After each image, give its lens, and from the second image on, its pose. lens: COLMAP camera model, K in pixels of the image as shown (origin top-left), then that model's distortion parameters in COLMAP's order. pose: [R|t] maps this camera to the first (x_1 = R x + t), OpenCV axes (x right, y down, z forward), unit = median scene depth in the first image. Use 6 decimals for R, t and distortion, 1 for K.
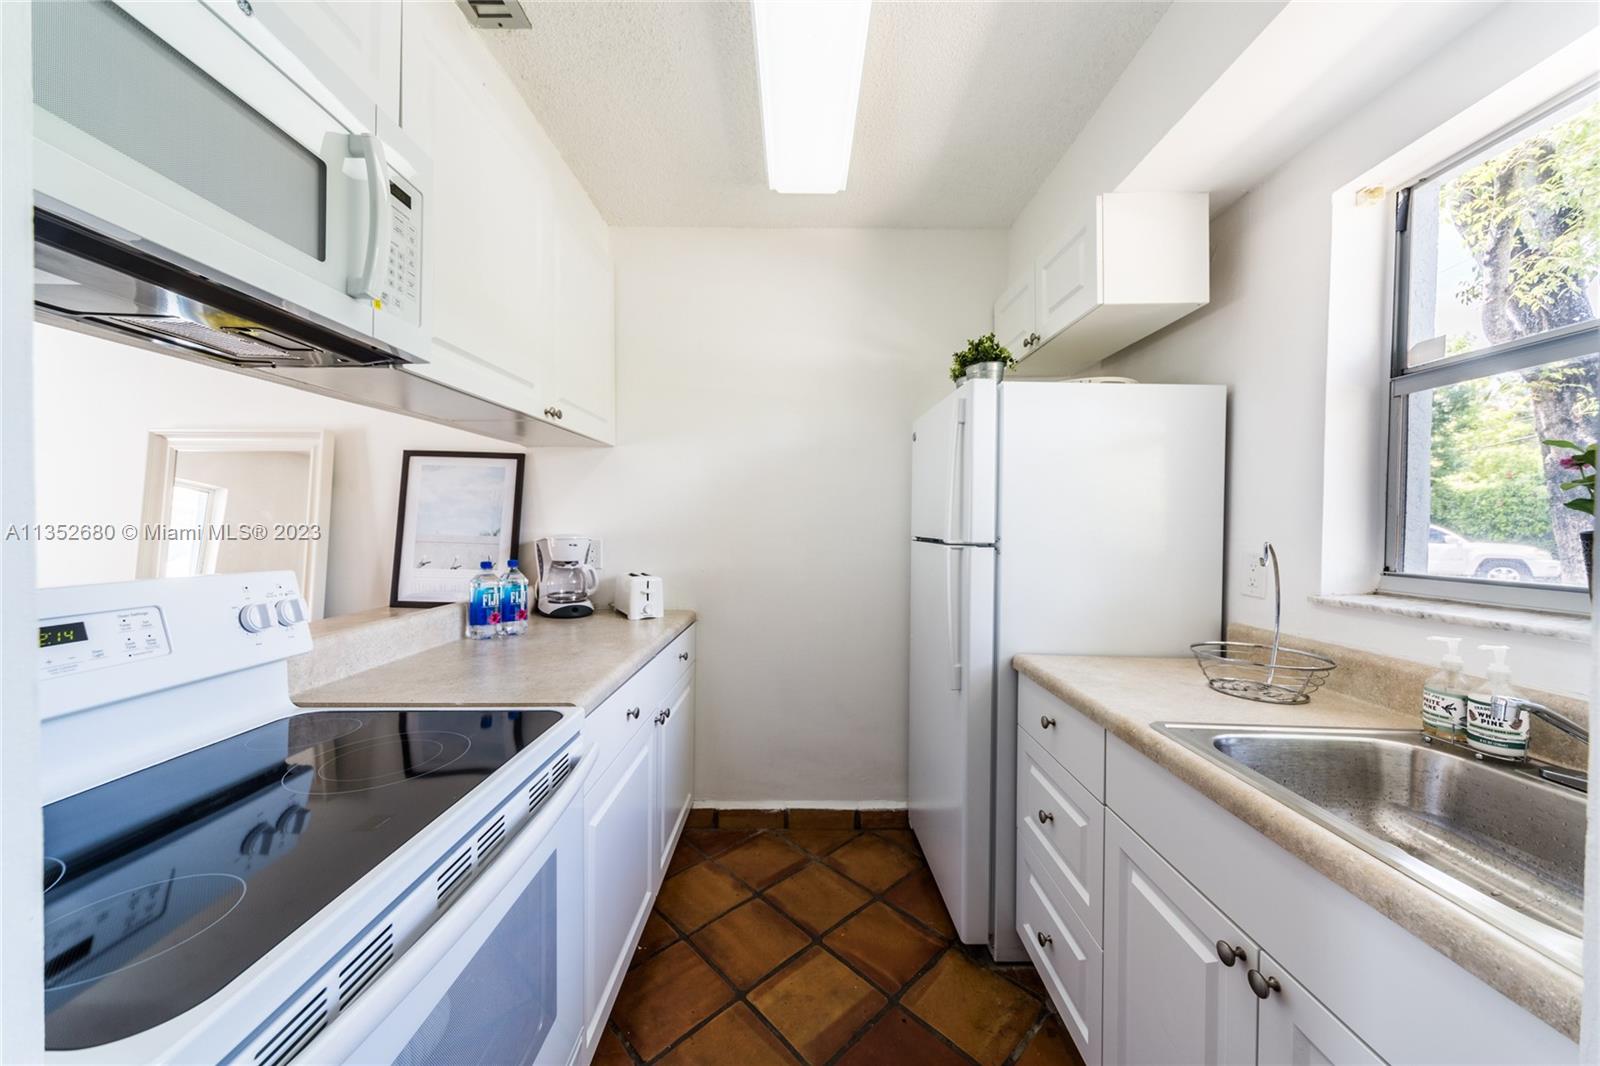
lens RADIAL K [[558.1, 0, 803.0], [0, 558.1, 533.7], [0, 0, 1]] dist [0.005761, -0.000035]
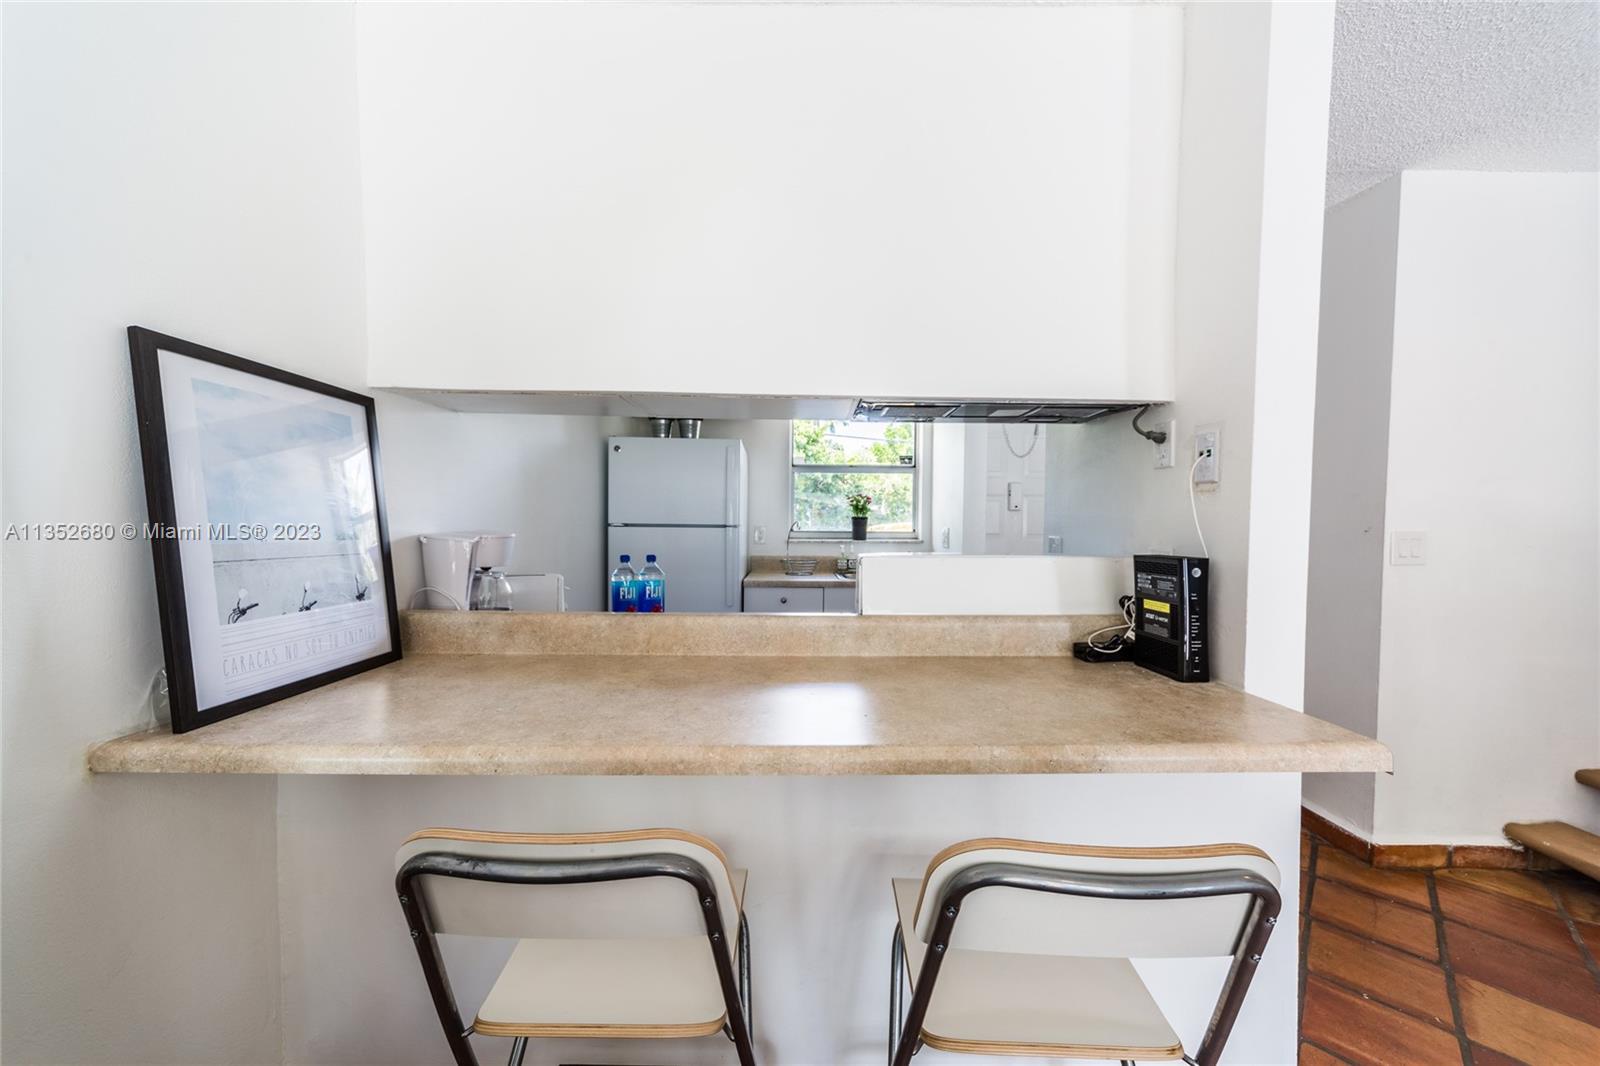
lens RADIAL K [[558.1, 0, 803.0], [0, 558.1, 533.7], [0, 0, 1]] dist [0.005761, -0.000035]
pose [[-0.003268, -0.034891, 0.999386, -1.327053], [0.005277, 0.999377, 0.034908, -0.023878], [-0.999981, 0.005388, -0.003082, 0.661648]]
